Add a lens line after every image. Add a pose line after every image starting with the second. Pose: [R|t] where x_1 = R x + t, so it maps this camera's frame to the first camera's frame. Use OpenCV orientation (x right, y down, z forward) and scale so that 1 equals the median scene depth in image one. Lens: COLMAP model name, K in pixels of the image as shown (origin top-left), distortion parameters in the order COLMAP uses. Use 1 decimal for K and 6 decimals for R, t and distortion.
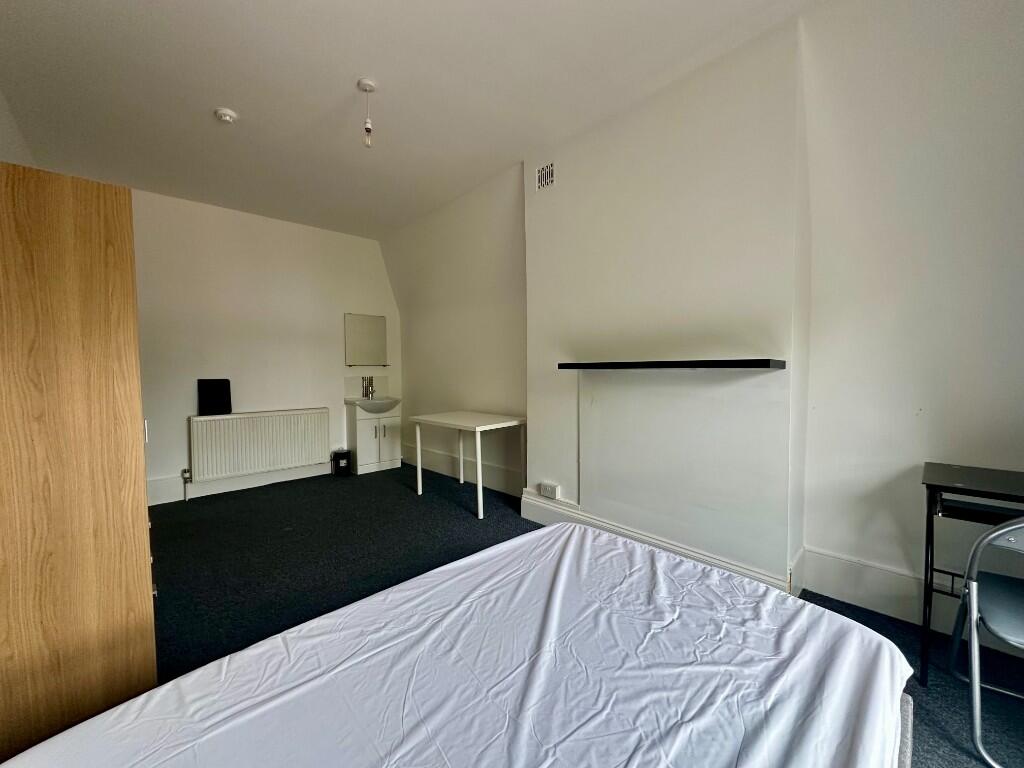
lens RADIAL K [[412.5, 0, 512.0], [0, 412.5, 384.0], [0, 0, 1]] dist [-0.000159, -0.000125]
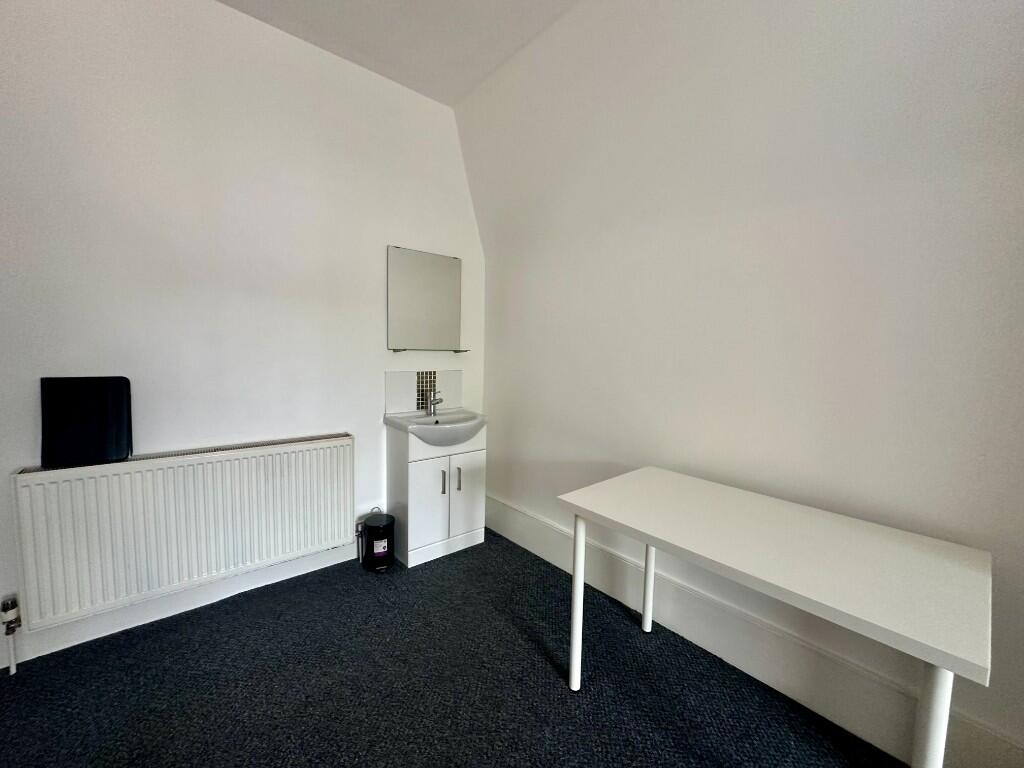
lens RADIAL K [[412.5, 0, 512.0], [0, 412.5, 384.0], [0, 0, 1]] dist [-0.000159, -0.000125]
pose [[0.998343, 0.042119, -0.039201, -0.228643], [-0.039913, 0.997664, 0.055431, -0.037037], [0.041444, -0.053774, 0.997693, 0.495320]]
